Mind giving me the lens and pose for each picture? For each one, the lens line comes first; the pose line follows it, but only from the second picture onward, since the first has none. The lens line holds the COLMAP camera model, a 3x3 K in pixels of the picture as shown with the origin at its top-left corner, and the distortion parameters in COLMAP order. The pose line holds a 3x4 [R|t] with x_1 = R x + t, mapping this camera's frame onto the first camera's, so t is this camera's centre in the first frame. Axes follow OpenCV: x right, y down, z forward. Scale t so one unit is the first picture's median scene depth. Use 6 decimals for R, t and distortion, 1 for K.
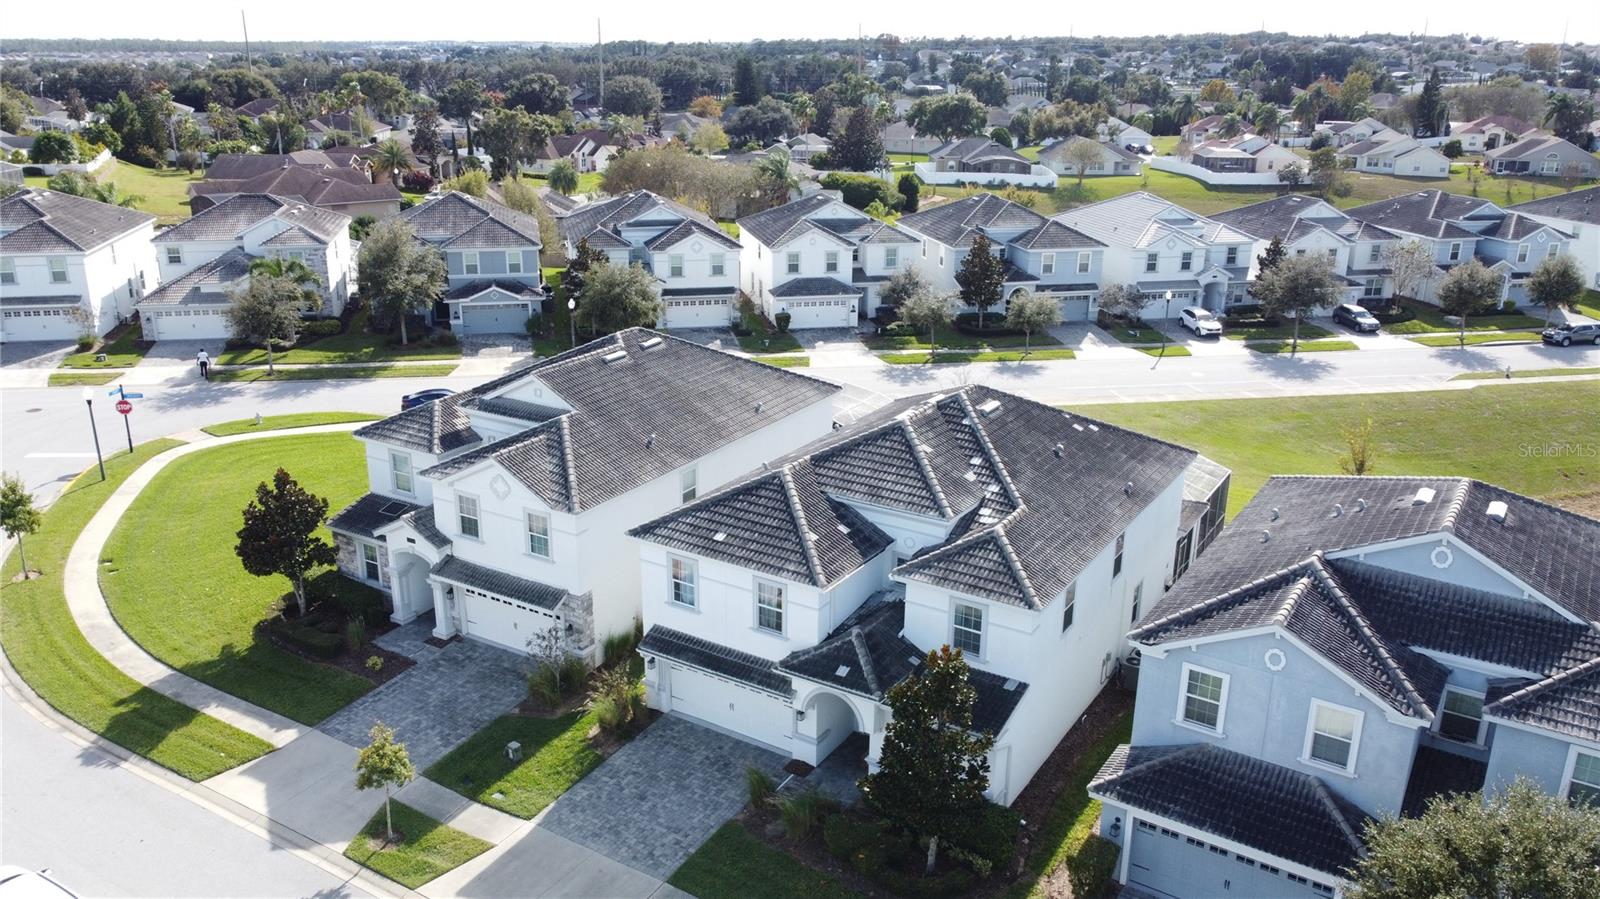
lens RADIAL K [[1208.8, 0, 797.7], [0, 1208.8, 450.0], [0, 0, 1]] dist [0.008710, -0.021746]
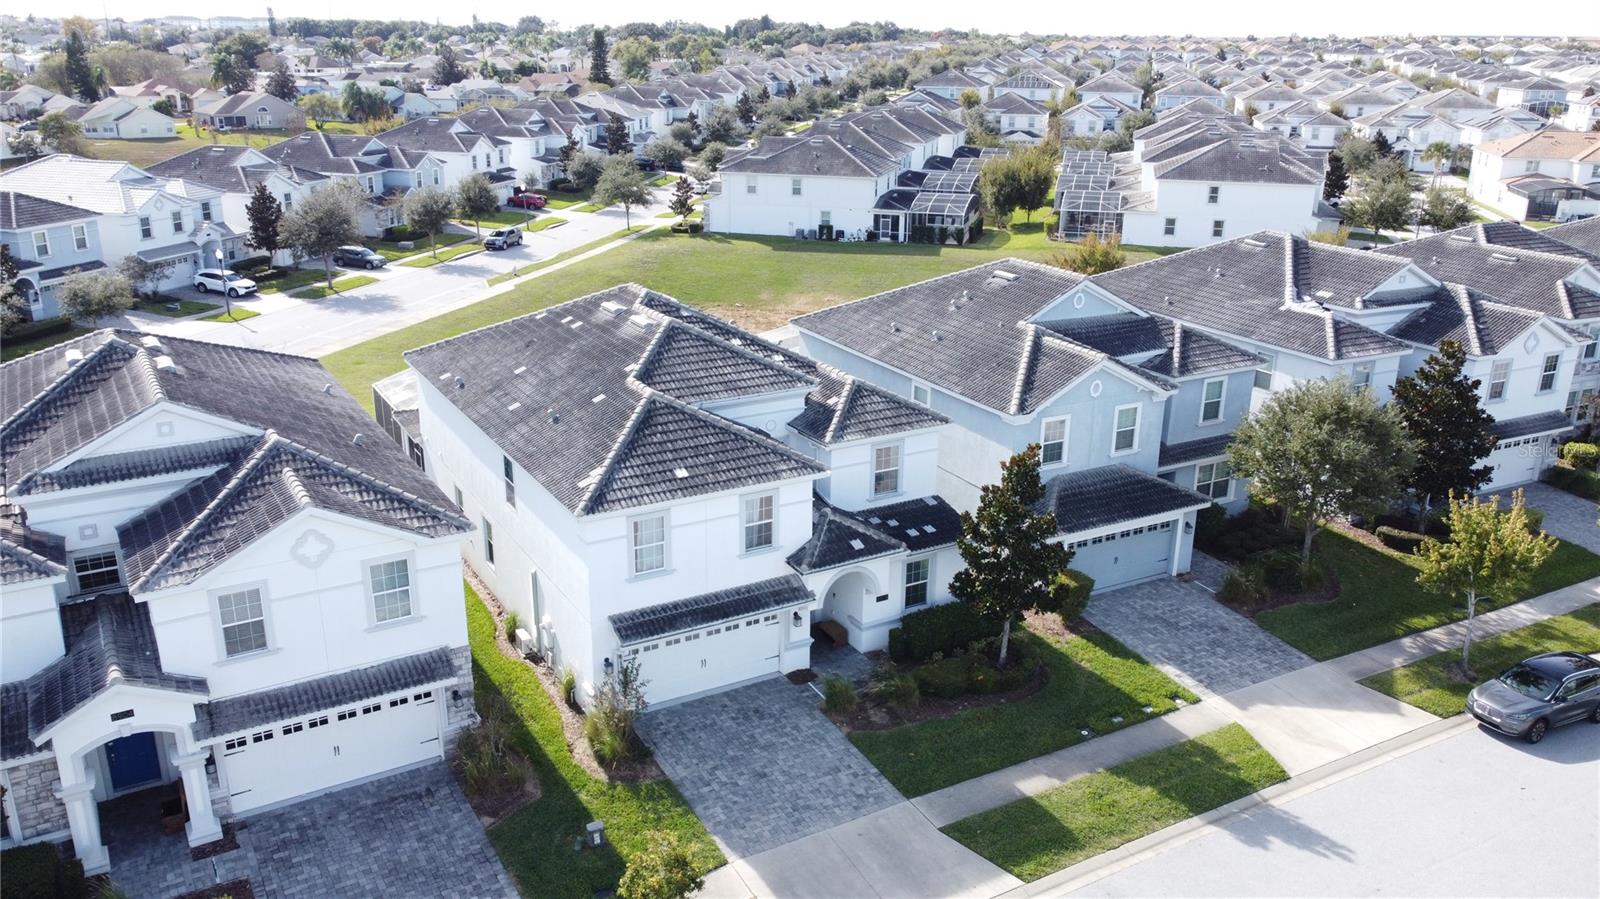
lens RADIAL K [[1208.8, 0, 803.1], [0, 1208.8, 451.1], [0, 0, 1]] dist [0.008710, -0.021746]
pose [[0.462041, -0.286750, 0.839222, -0.298787], [0.272278, 0.946450, 0.173483, -0.027591], [-0.844028, 0.148345, 0.515374, 0.194153]]
